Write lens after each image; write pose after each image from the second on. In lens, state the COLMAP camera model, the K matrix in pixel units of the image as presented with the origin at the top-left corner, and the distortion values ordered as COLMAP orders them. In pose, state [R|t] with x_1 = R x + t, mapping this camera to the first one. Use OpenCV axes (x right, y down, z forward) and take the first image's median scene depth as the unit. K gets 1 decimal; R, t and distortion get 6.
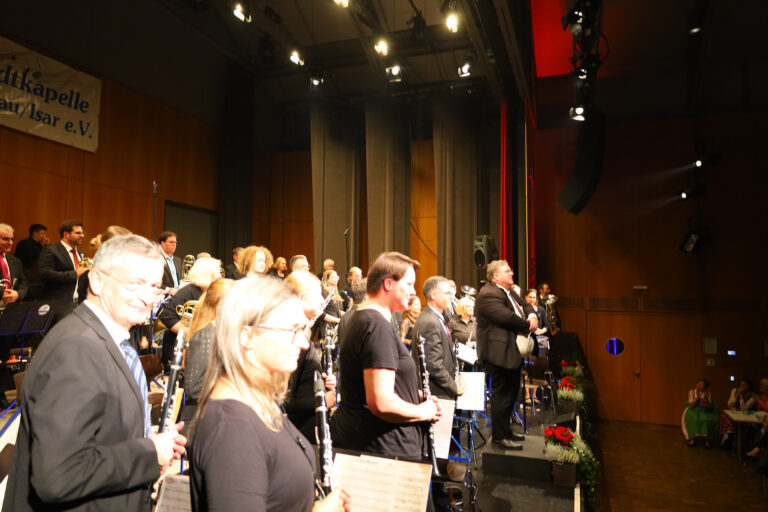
lens RADIAL K [[544.6, 0, 384.0], [0, 544.6, 256.0], [0, 0, 1]] dist [0.035010, -0.005399]
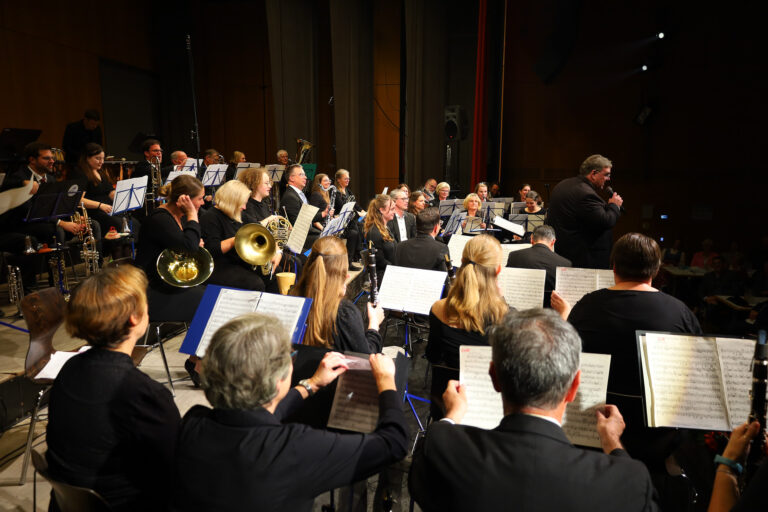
lens RADIAL K [[547.6, 0, 384.0], [0, 547.6, 256.0], [0, 0, 1]] dist [0.004568, 0.003014]
pose [[0.978943, -0.040081, 0.200159, -0.267635], [-0.007535, 0.972771, 0.231646, -0.003341], [-0.203993, -0.228277, 0.951986, 0.057617]]
